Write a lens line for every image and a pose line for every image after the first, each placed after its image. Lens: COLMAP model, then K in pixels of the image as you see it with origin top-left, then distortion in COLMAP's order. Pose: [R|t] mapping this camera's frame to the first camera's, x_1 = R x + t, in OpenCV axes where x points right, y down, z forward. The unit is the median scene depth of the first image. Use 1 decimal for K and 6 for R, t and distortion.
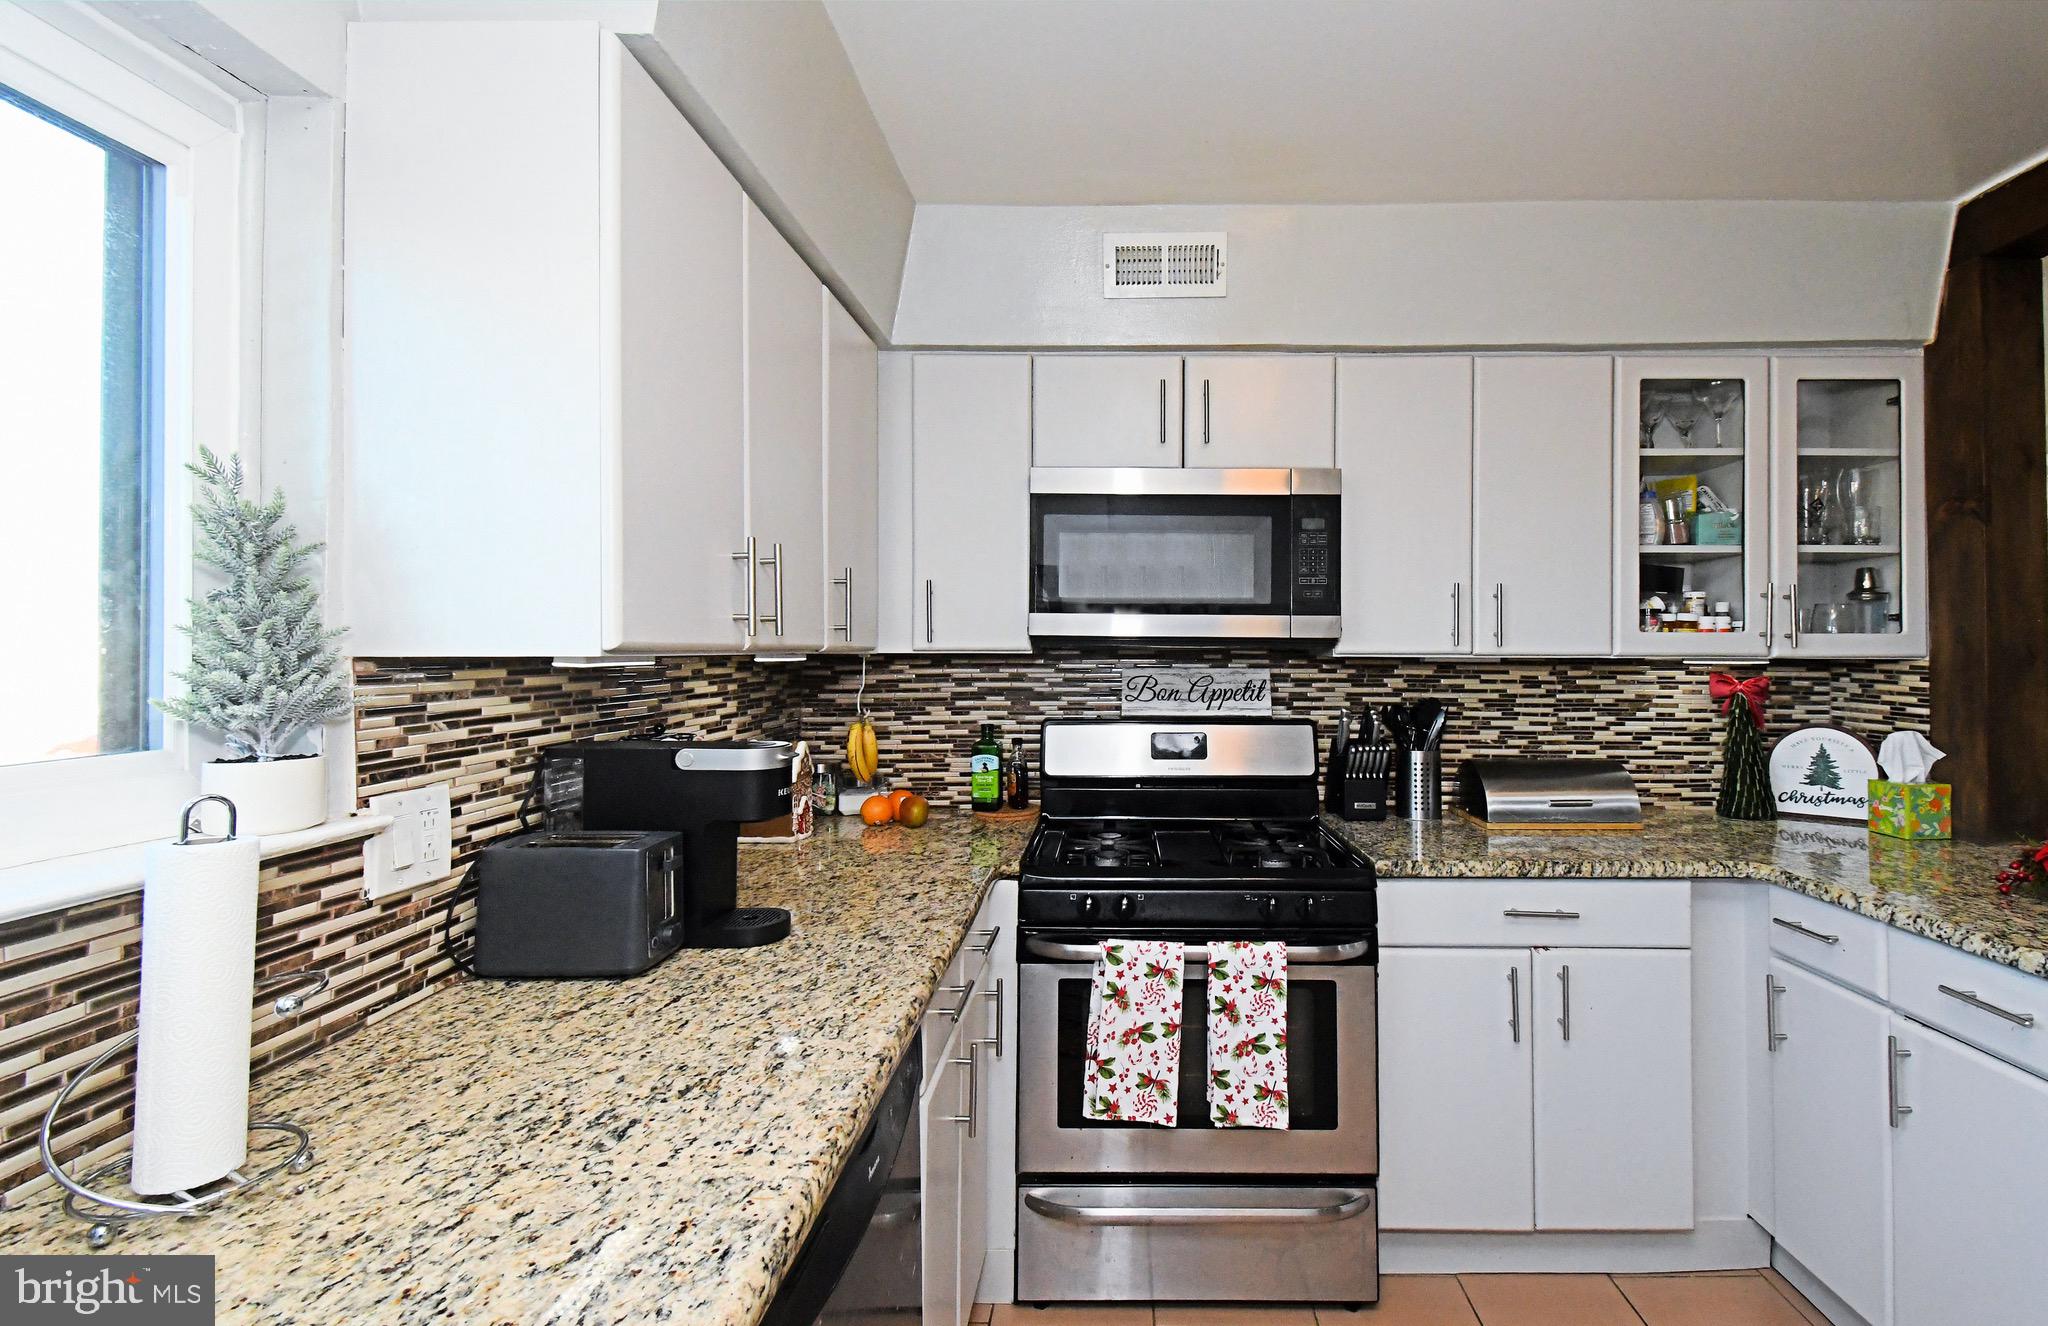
lens RADIAL K [[930.6, 0, 1102.4], [0, 930.6, 658.1], [0, 0, 1]] dist [0.014276, -0.001096]
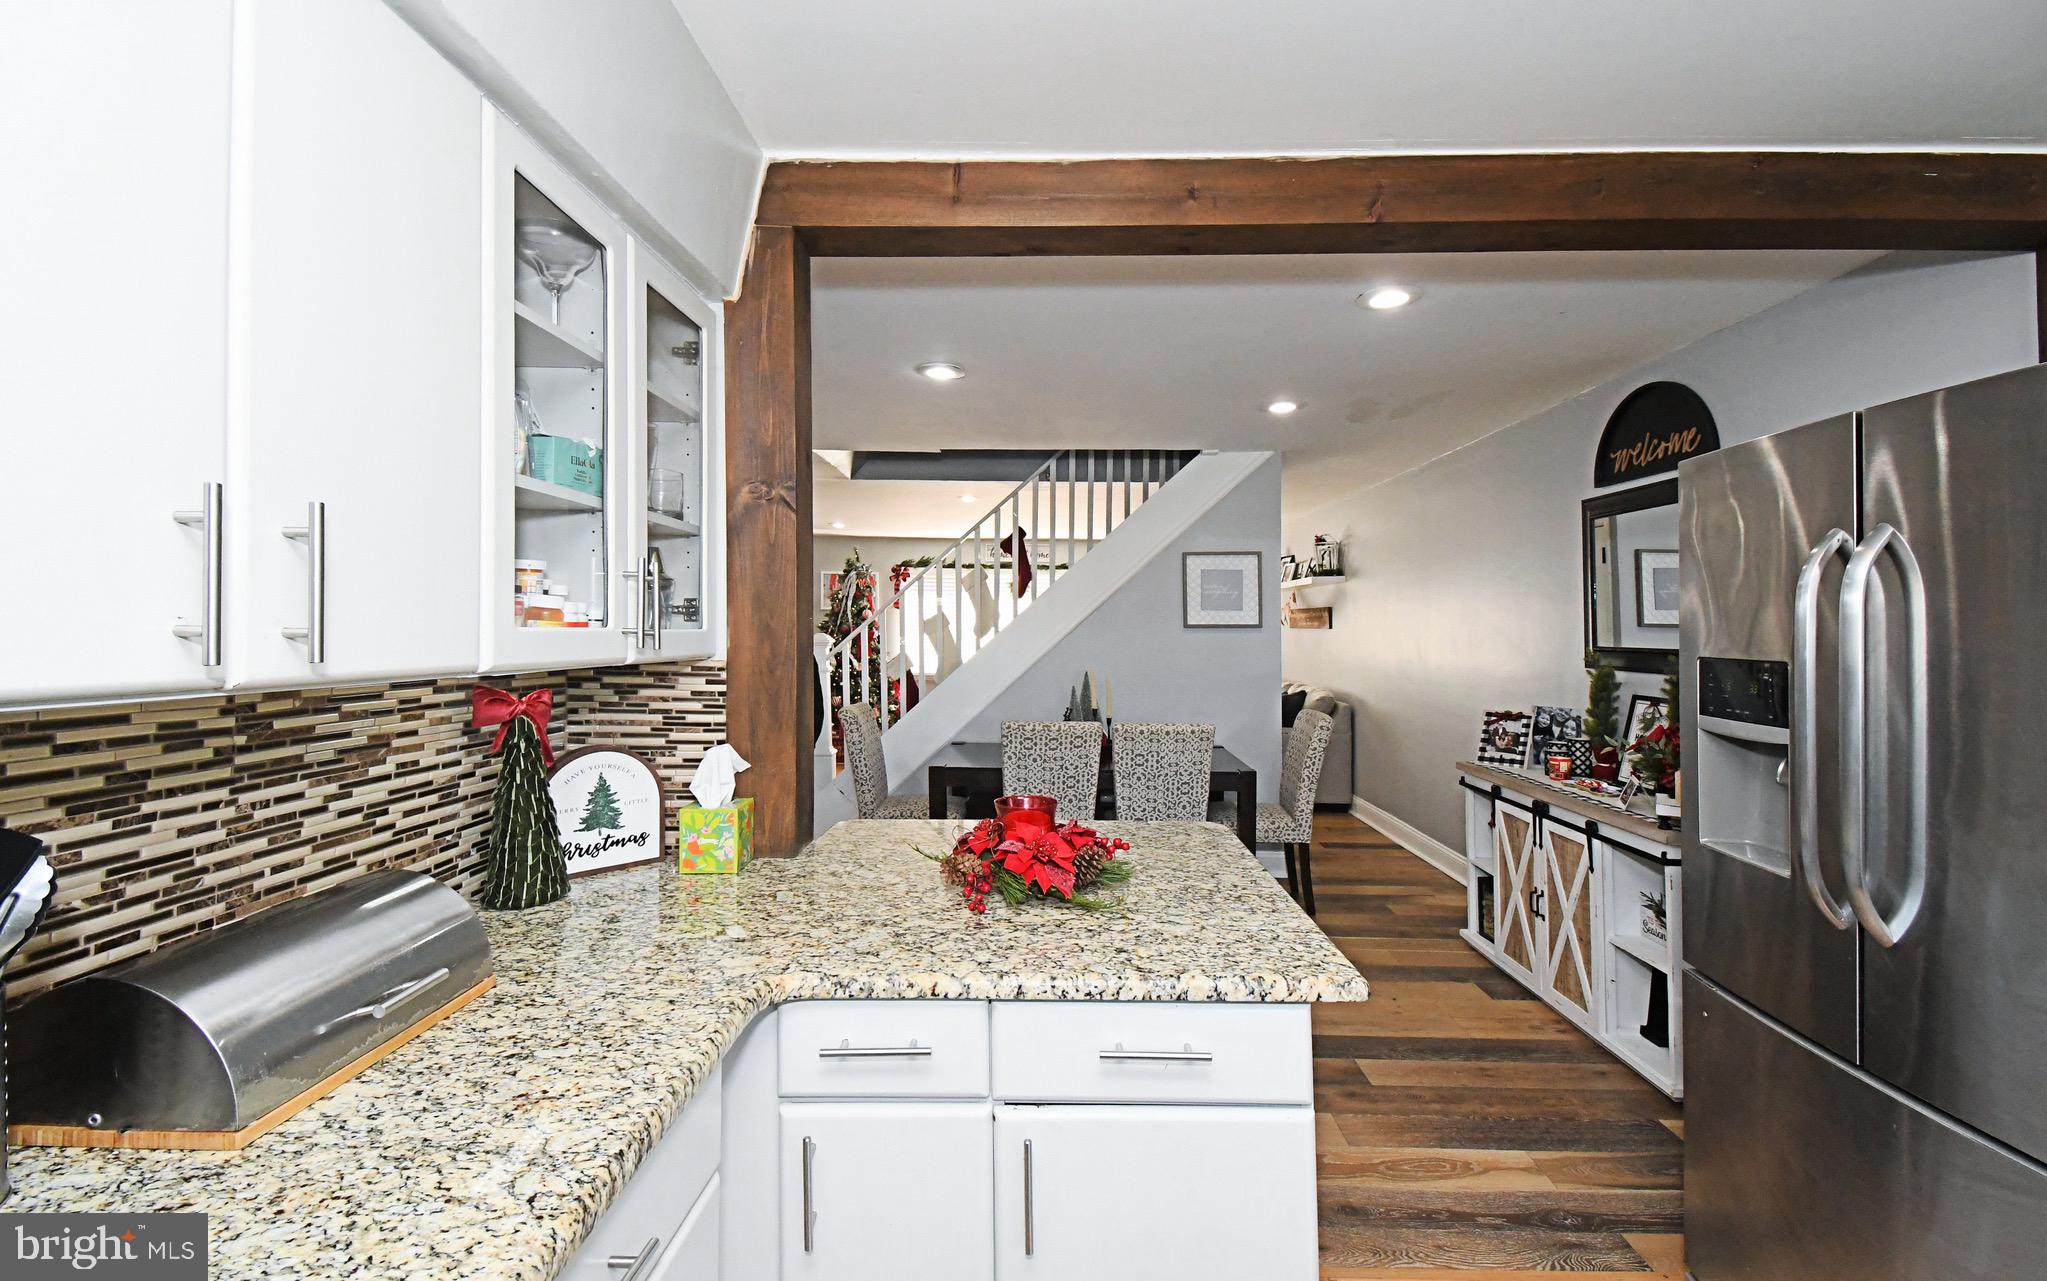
lens RADIAL K [[891.2, 0, 1028.3], [0, 891.2, 617.0], [0, 0, 1]] dist [0.024323, -0.001594]
pose [[0.003417, 0.012660, 0.999914, 0.040163], [0.006086, 0.999901, -0.012681, -0.021888], [-0.999976, 0.006128, 0.003339, 0.611142]]
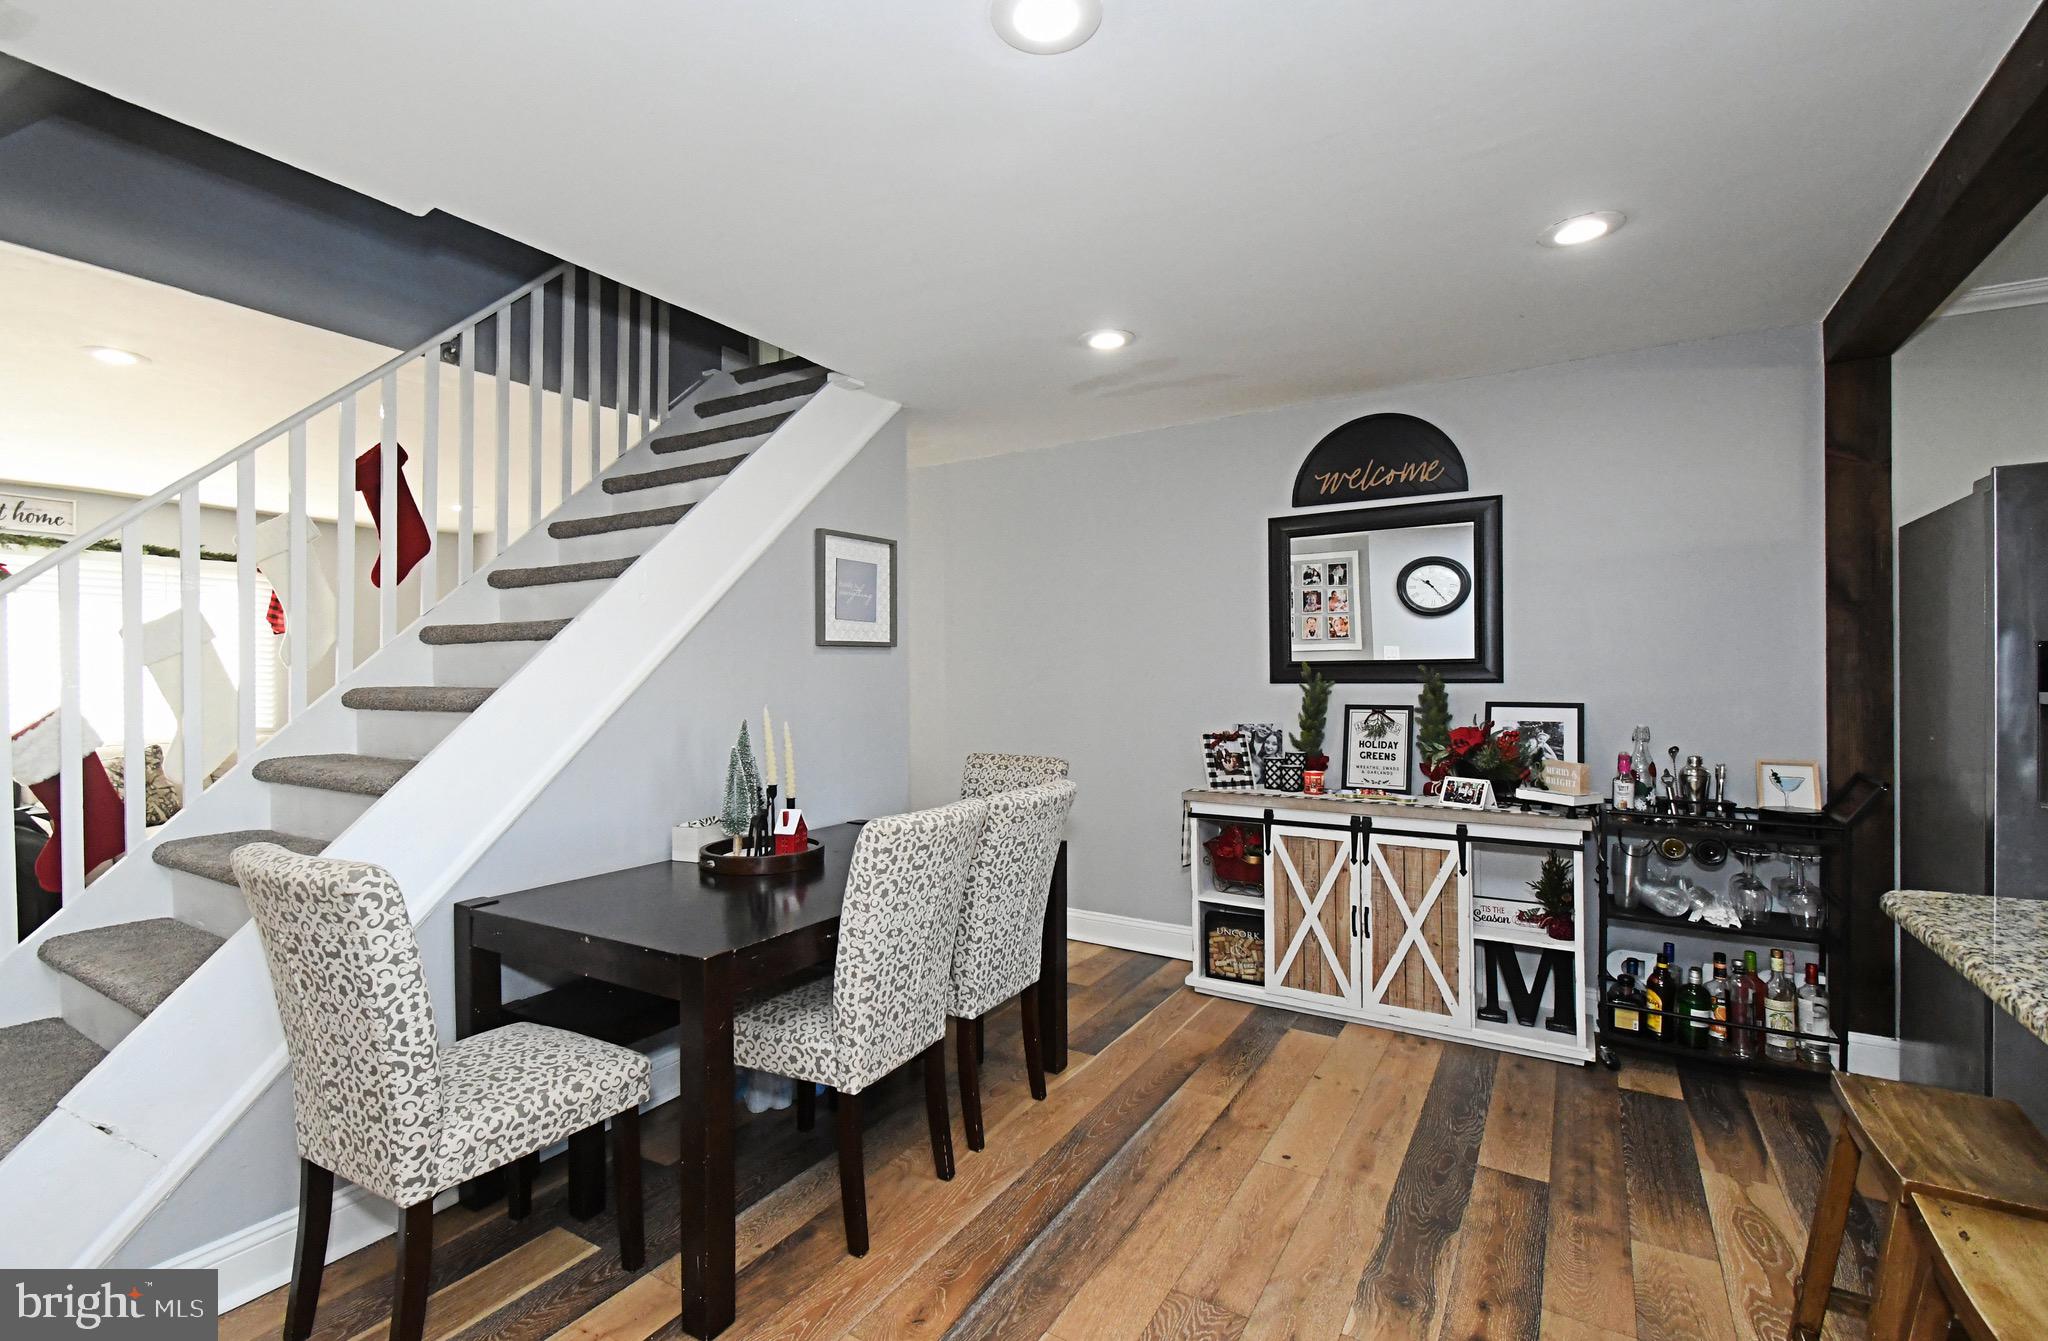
lens RADIAL K [[930.6, 0, 973.2], [0, 930.6, 678.6], [0, 0, 1]] dist [0.014276, -0.001096]
pose [[-0.849209, 0.004233, 0.528039, 1.090648], [0.014851, 0.999764, 0.015870, 0.007444], [-0.527847, 0.021319, -0.849072, 1.270250]]
